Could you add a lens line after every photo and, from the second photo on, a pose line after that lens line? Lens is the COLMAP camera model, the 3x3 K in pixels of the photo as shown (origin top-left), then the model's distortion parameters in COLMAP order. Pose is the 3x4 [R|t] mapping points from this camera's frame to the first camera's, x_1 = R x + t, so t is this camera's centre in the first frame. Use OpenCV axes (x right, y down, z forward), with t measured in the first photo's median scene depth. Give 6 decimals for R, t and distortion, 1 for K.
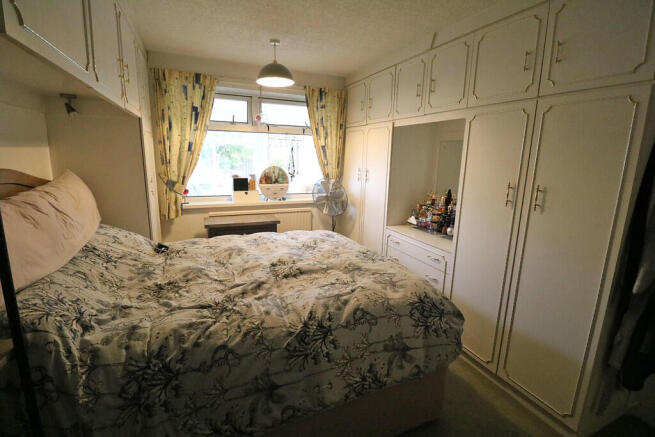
lens RADIAL K [[304.5, 0, 326.3], [0, 304.5, 215.6], [0, 0, 1]] dist [-0.010900, -0.004846]
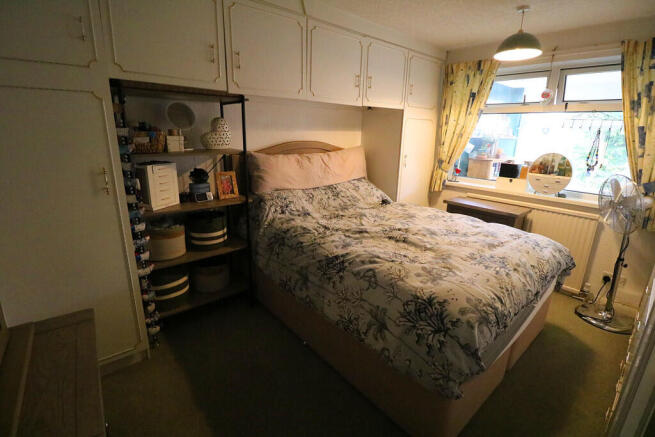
lens RADIAL K [[304.5, 0, 326.9], [0, 304.5, 218.0], [0, 0, 1]] dist [-0.010900, -0.004846]
pose [[0.283614, 0.246524, -0.926709, 0.747950], [-0.204200, 0.959751, 0.192820, -0.045399], [0.936945, 0.134547, 0.322539, 0.313261]]
